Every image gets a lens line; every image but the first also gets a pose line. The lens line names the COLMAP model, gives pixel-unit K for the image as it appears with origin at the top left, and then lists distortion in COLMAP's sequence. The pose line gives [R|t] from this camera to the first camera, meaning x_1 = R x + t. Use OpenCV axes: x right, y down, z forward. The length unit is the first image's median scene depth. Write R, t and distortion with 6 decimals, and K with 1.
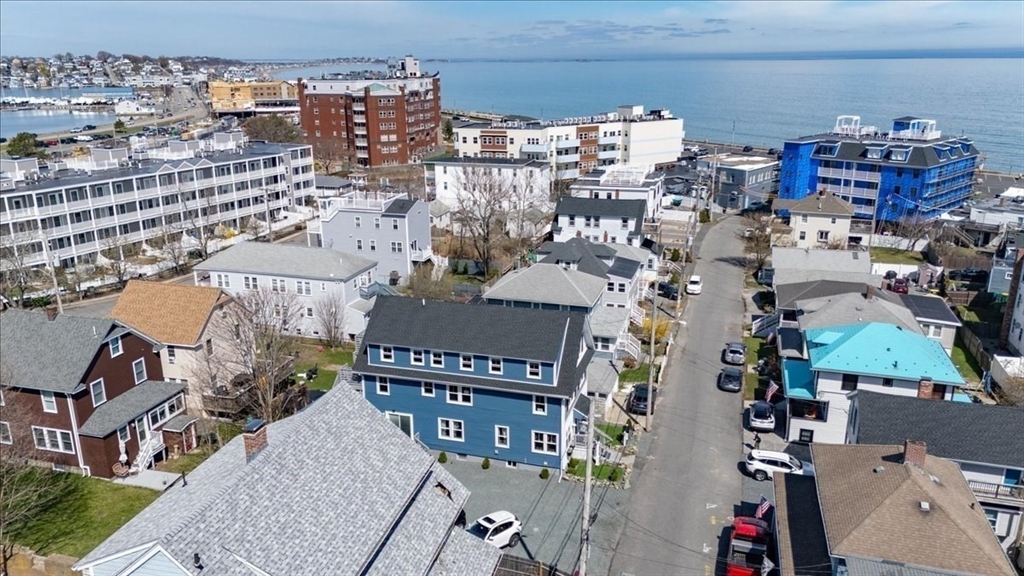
lens RADIAL K [[749.0, 0, 513.1], [0, 749.0, 285.9], [0, 0, 1]] dist [0.039380, -0.000404]
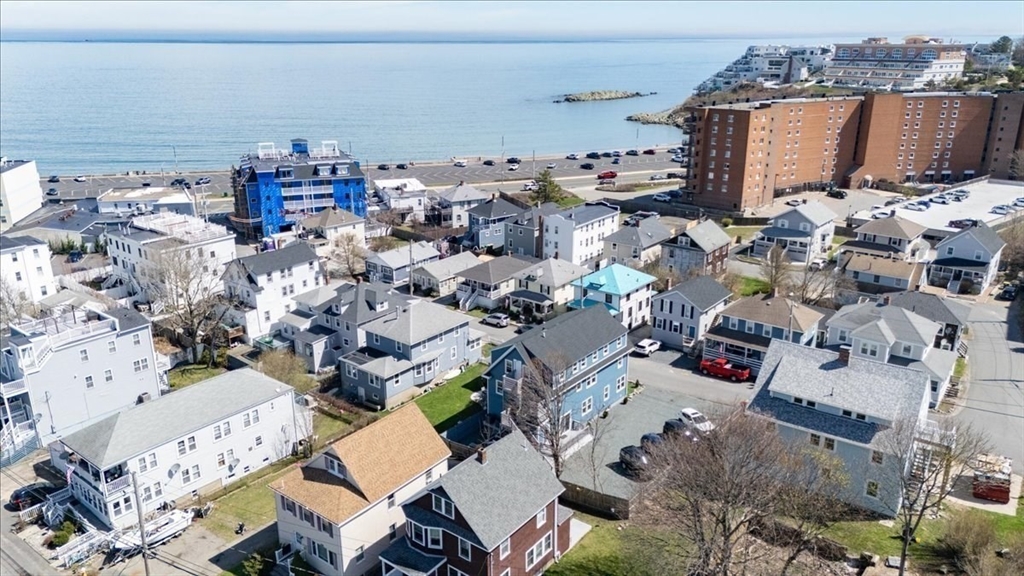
lens RADIAL K [[749.0, 0, 515.8], [0, 749.0, 290.9], [0, 0, 1]] dist [0.039380, -0.000404]
pose [[0.361733, -0.290689, 0.885805, -0.603402], [0.270381, 0.942021, 0.198723, -0.152745], [-0.892213, 0.167620, 0.419356, 0.215445]]
